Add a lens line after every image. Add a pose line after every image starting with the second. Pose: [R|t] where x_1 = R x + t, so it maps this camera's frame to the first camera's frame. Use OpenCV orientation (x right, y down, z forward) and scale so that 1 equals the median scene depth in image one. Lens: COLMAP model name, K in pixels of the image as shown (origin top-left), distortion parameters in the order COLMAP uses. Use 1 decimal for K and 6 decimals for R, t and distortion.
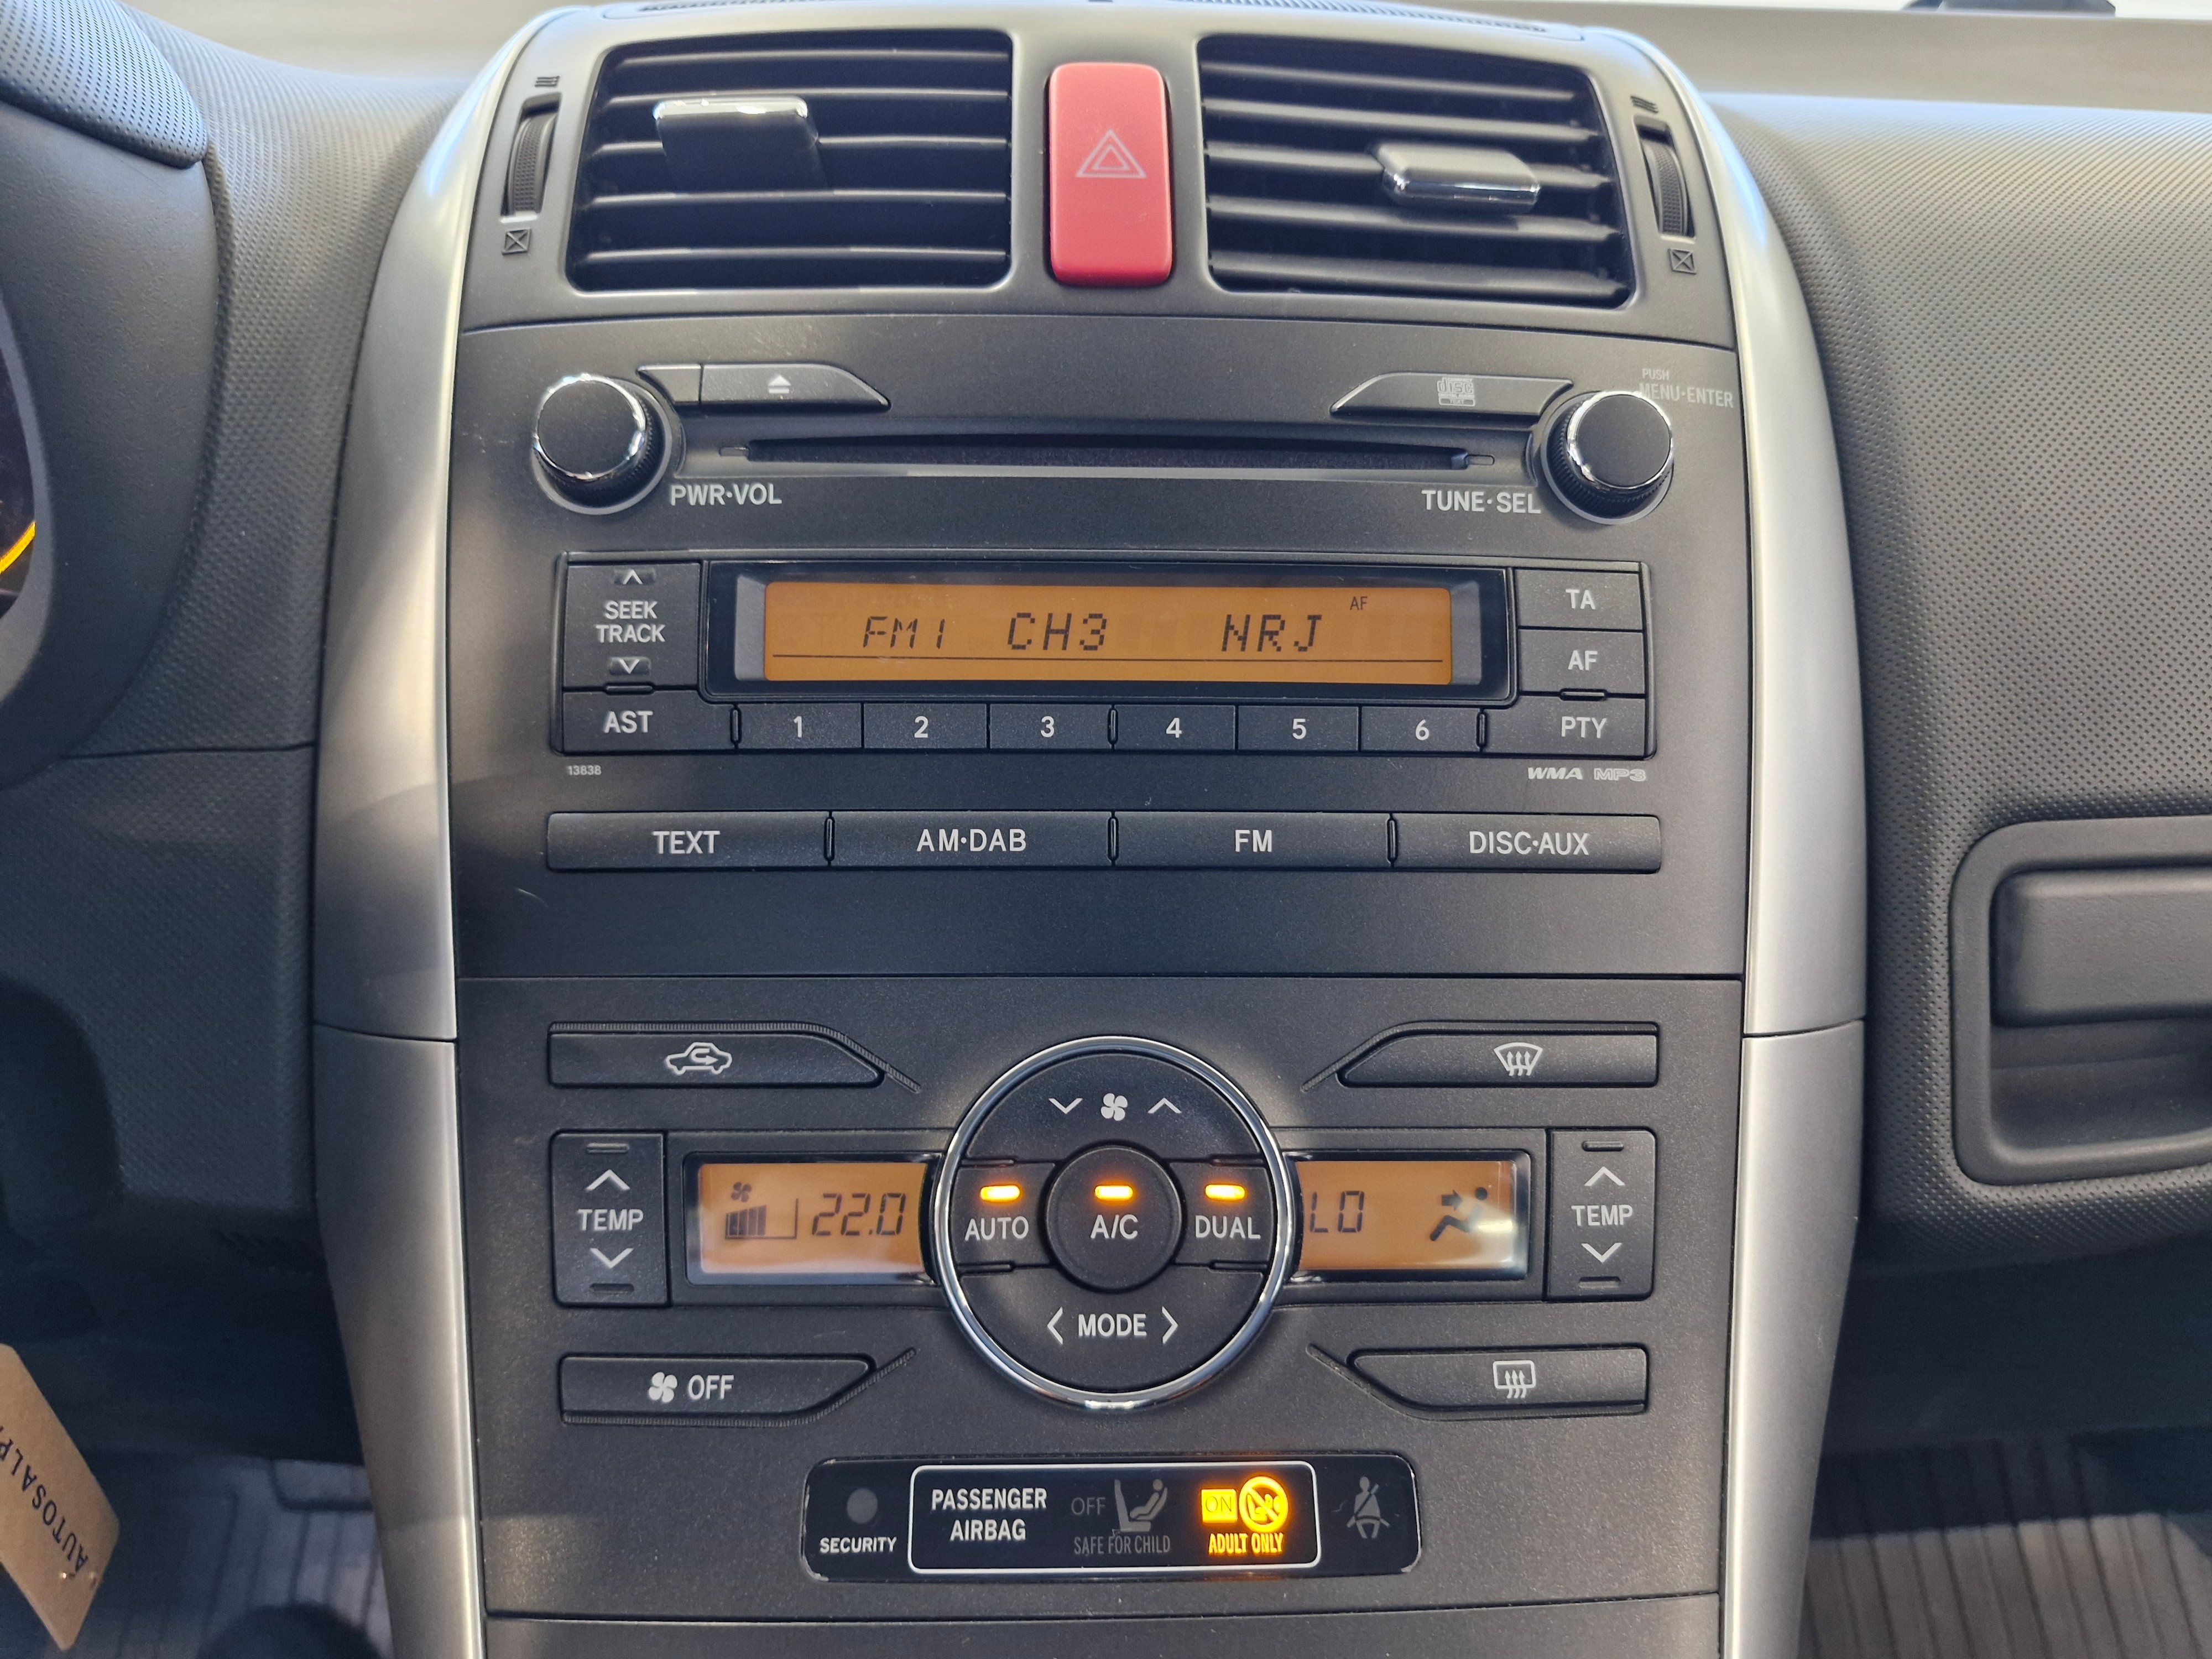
lens RADIAL K [[1546.9, 0, 1109.4], [0, 1546.9, 814.3], [0, 0, 1]] dist [0.114849, -0.180445]
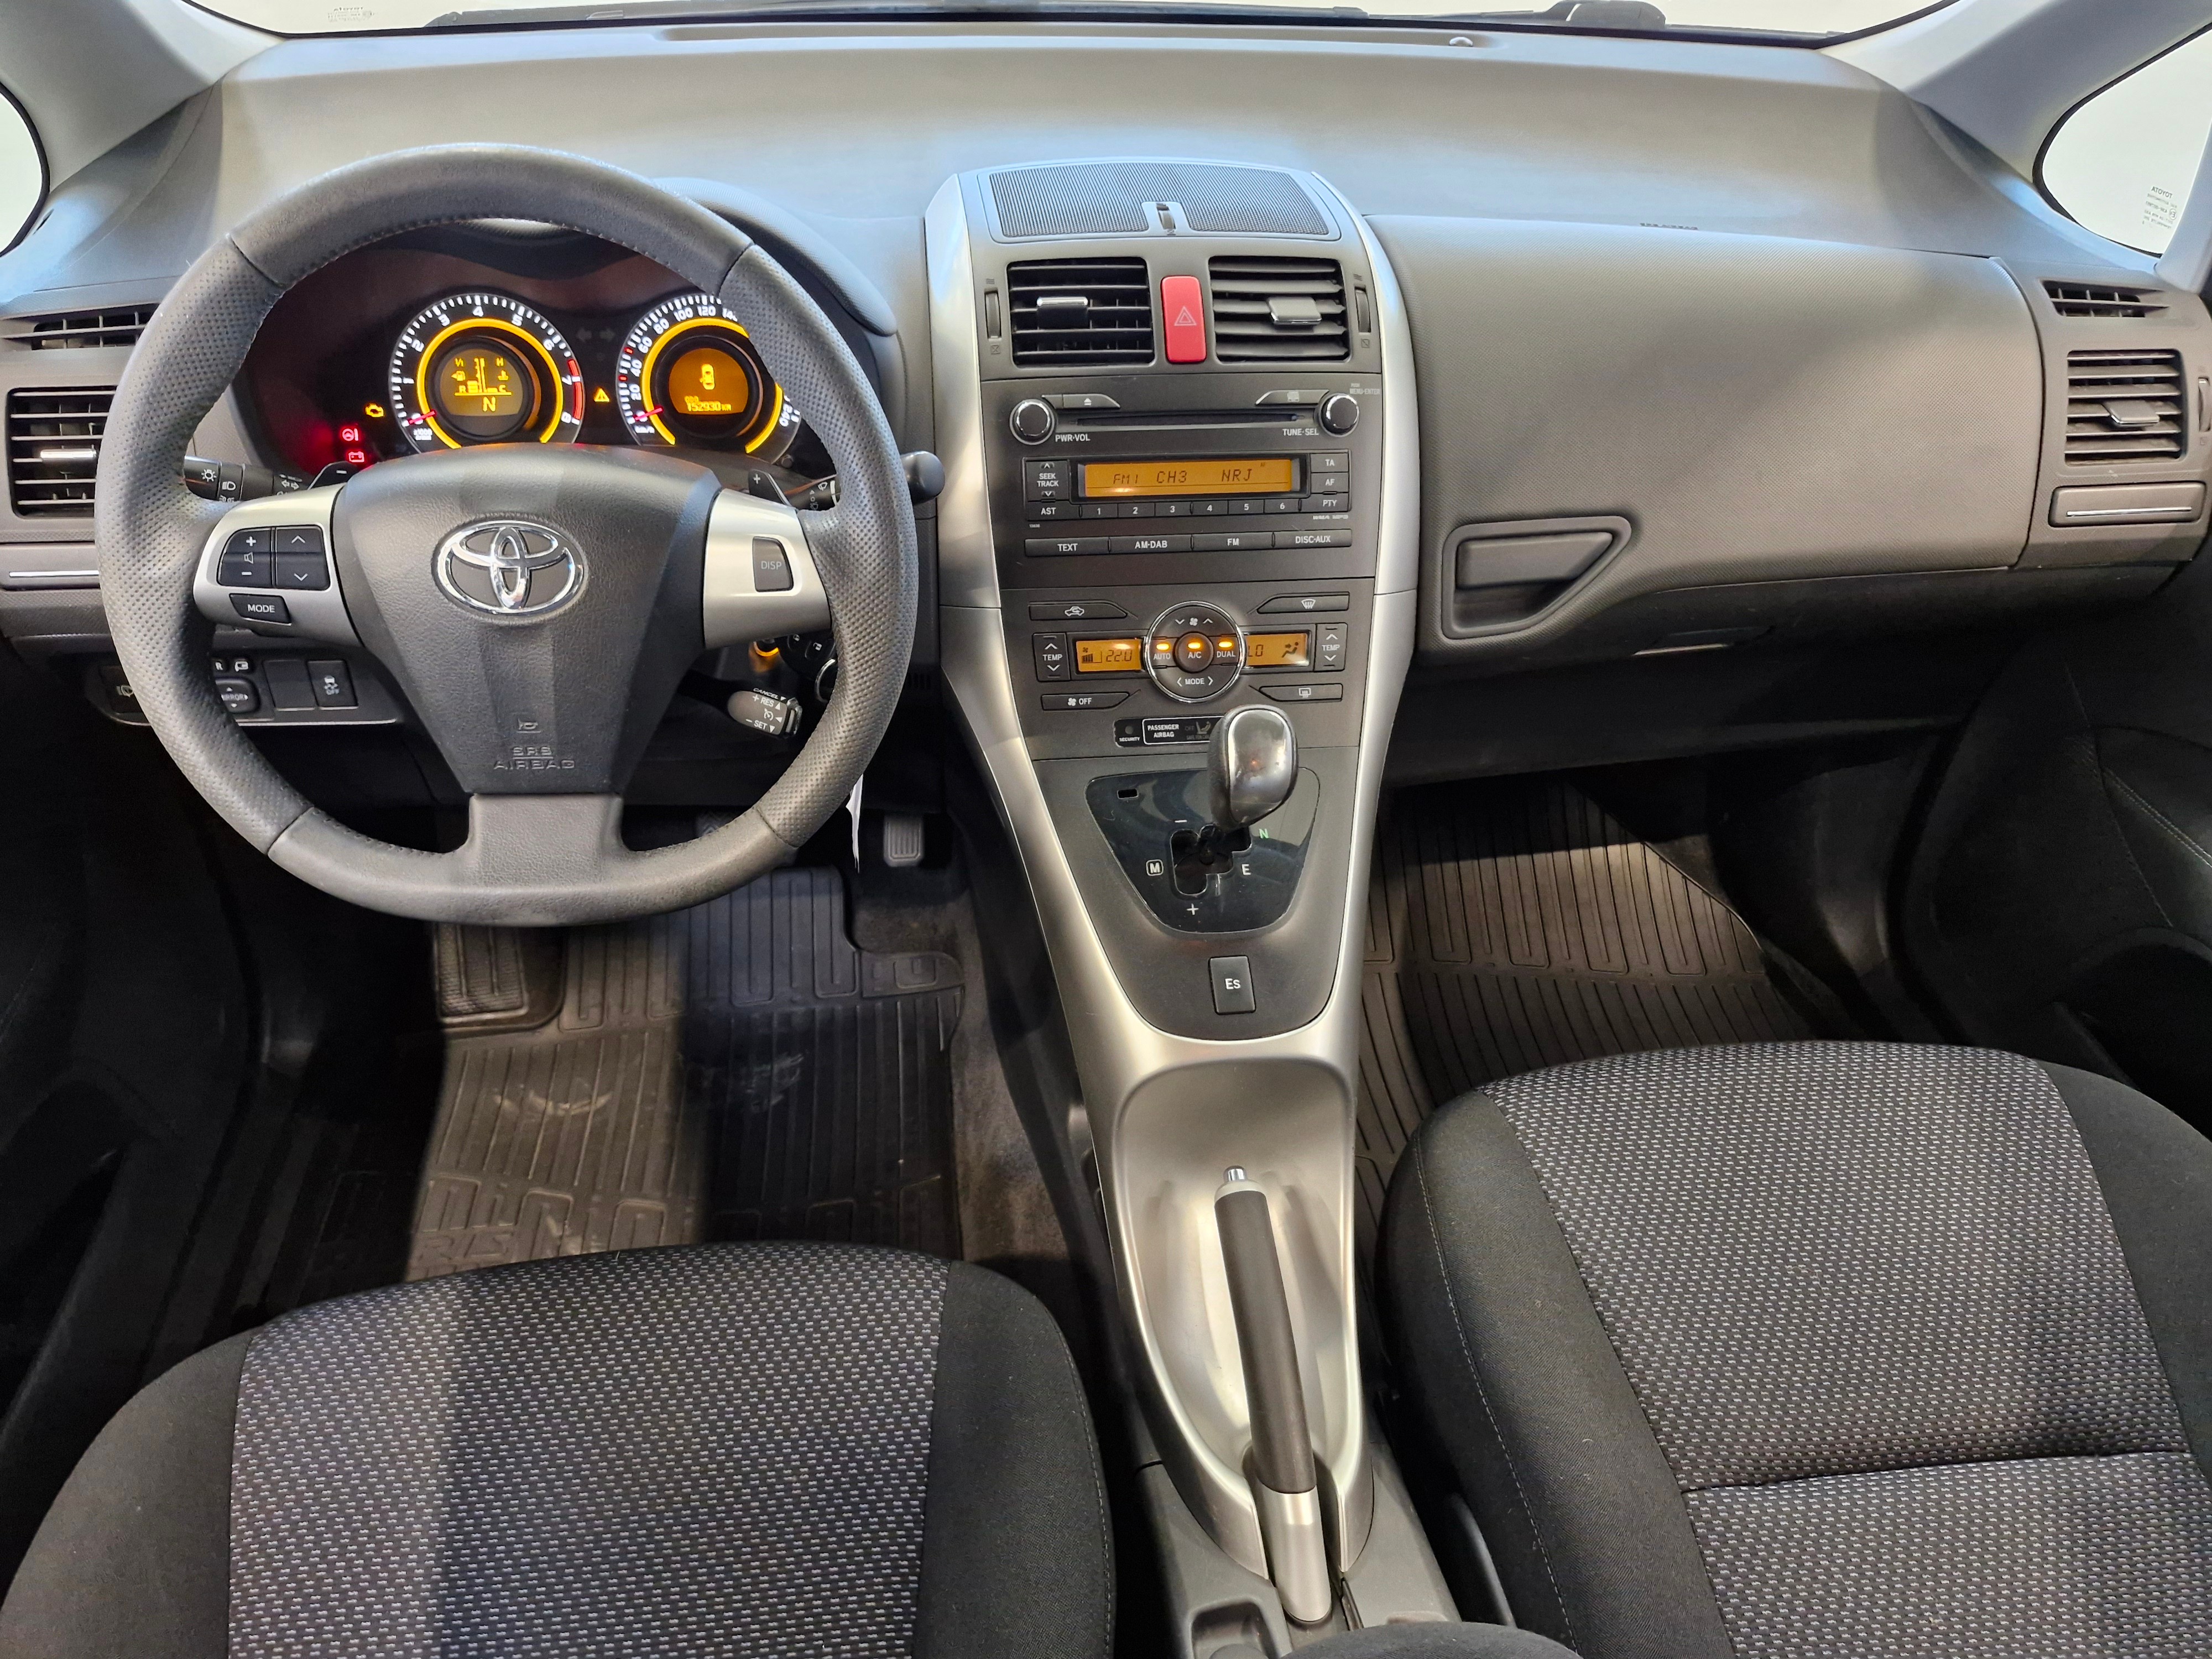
lens RADIAL K [[1546.9, 0, 1109.4], [0, 1546.9, 814.3], [0, 0, 1]] dist [0.114849, -0.180445]
pose [[0.994582, -0.043078, 0.094608, -0.500009], [0.018480, 0.968870, 0.246881, -0.238386], [-0.102298, -0.243795, 0.964417, -2.287503]]
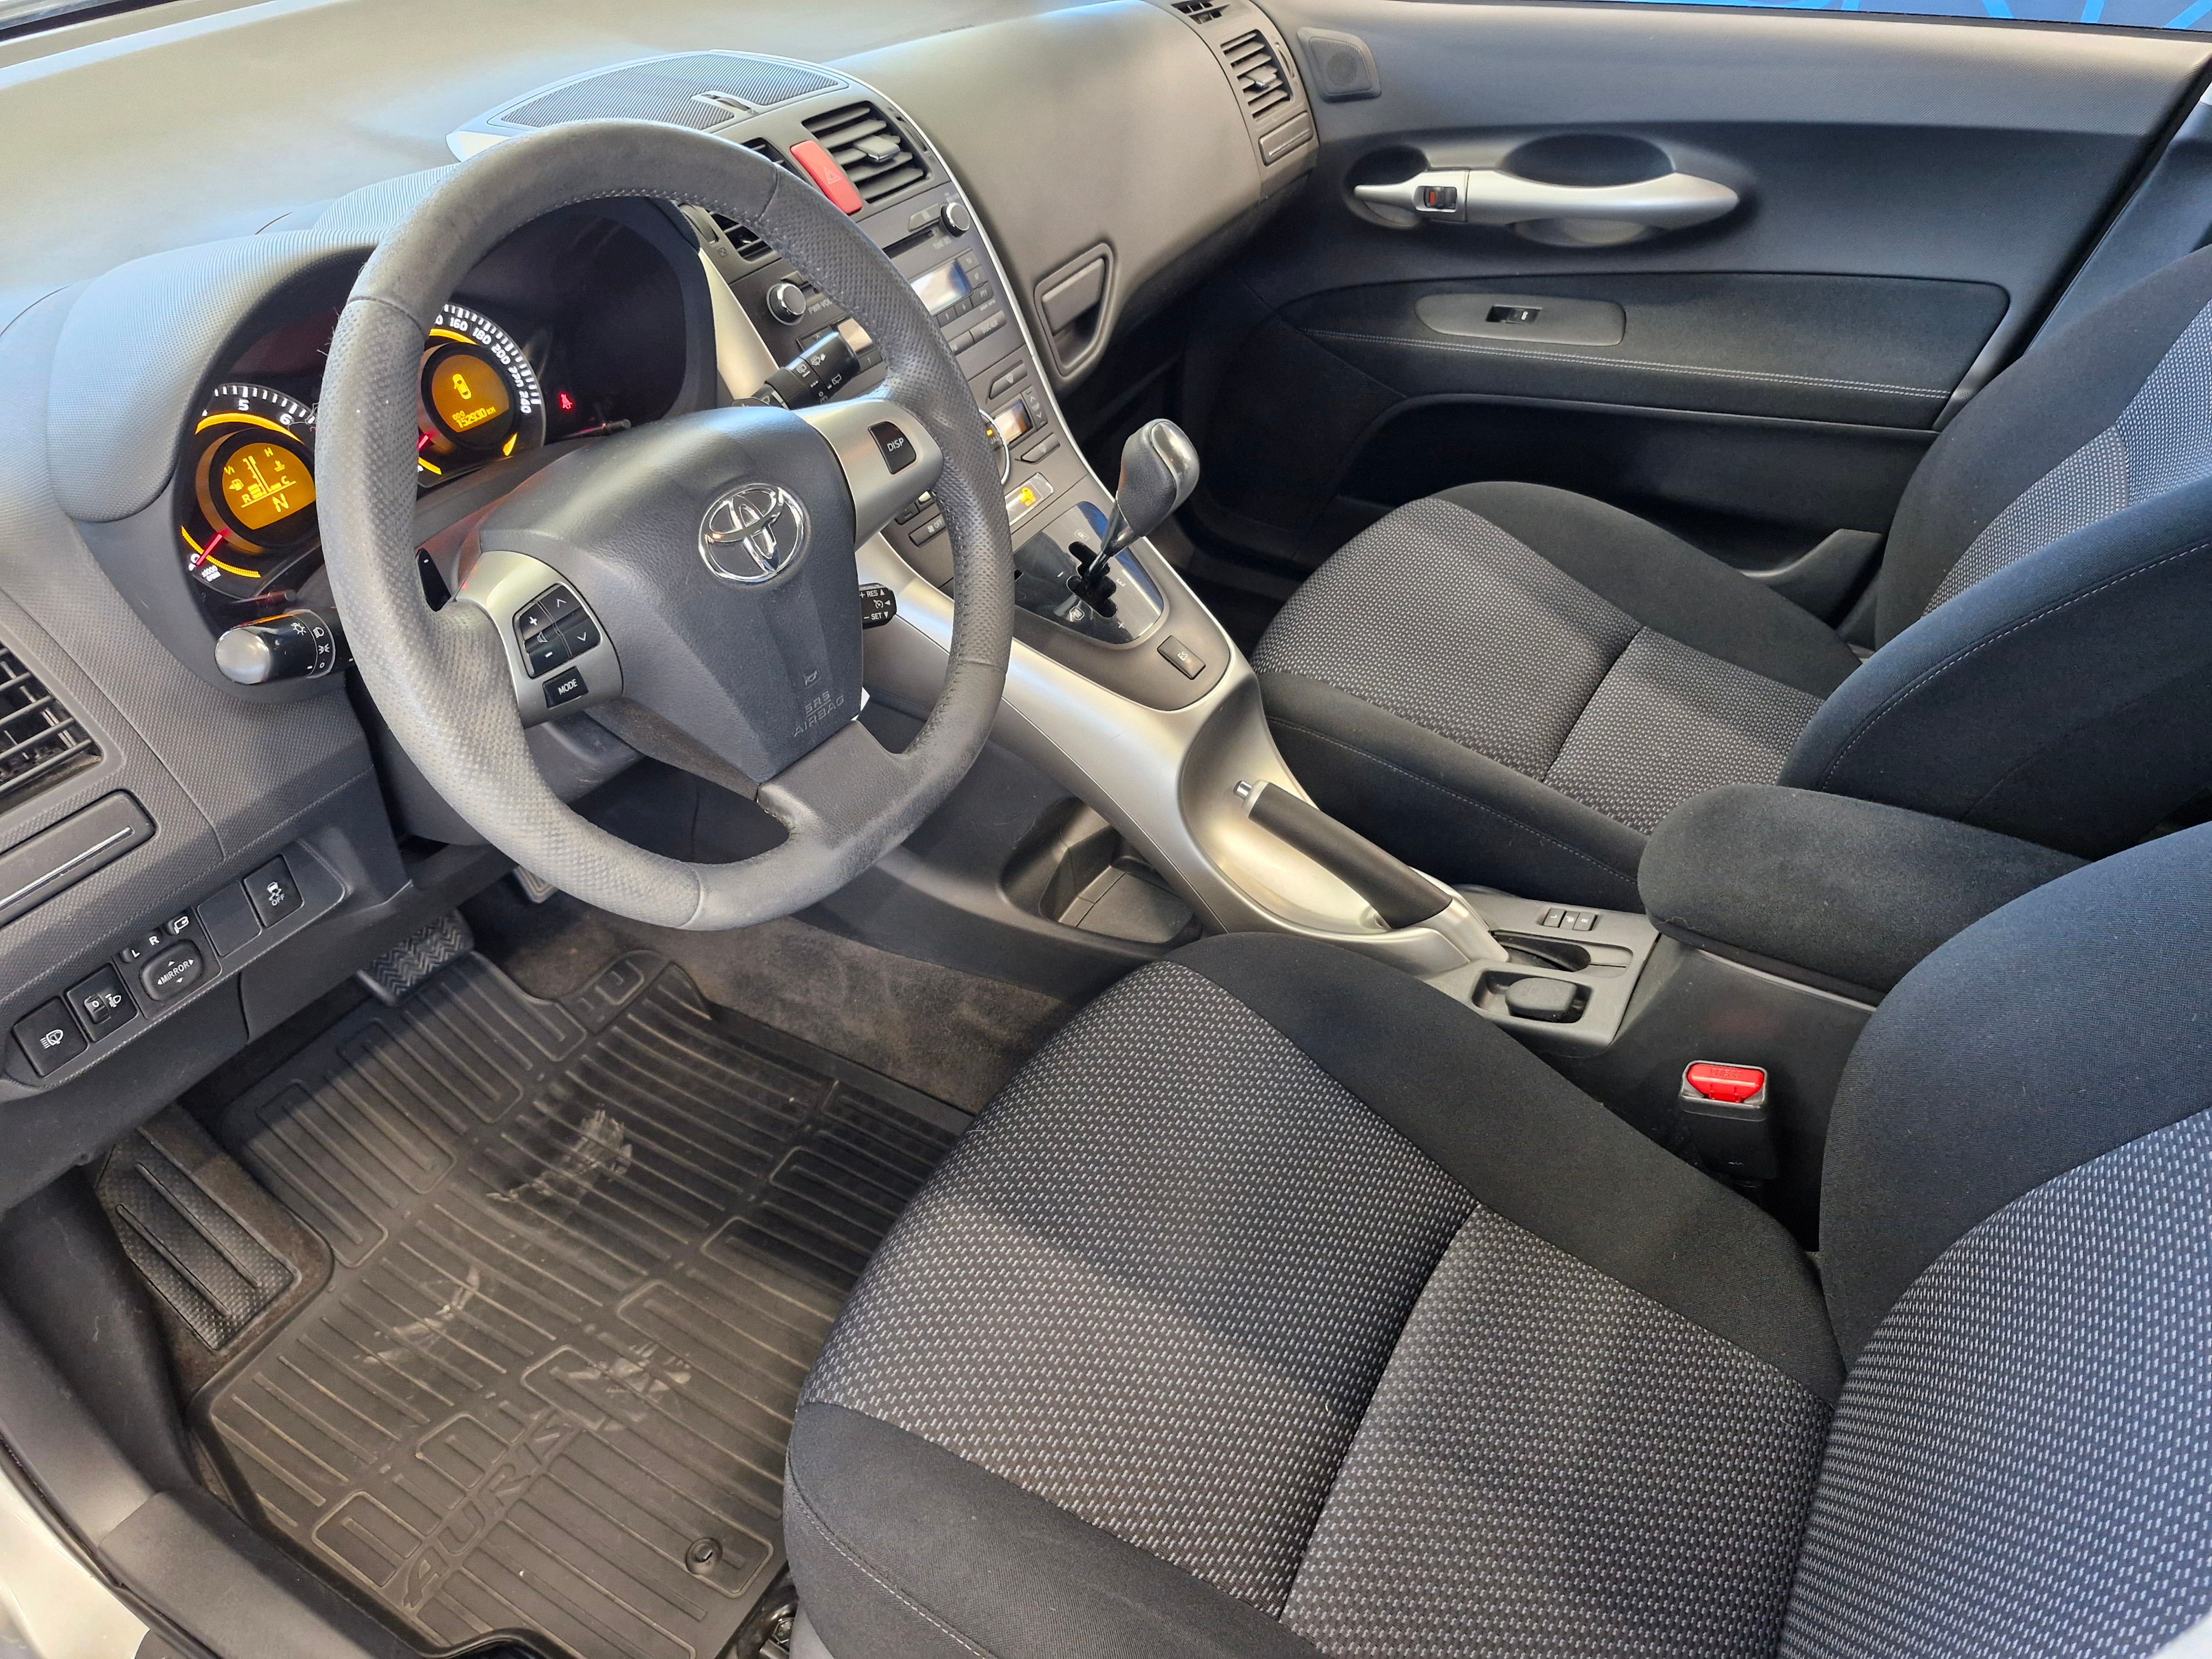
lens RADIAL K [[1546.9, 0, 1109.4], [0, 1546.9, 814.3], [0, 0, 1]] dist [0.114849, -0.180445]
pose [[0.517220, -0.539465, 0.664425, -2.853221], [0.329124, 0.842004, 0.427441, -0.529162], [-0.790038, -0.002404, 0.613053, -1.674041]]
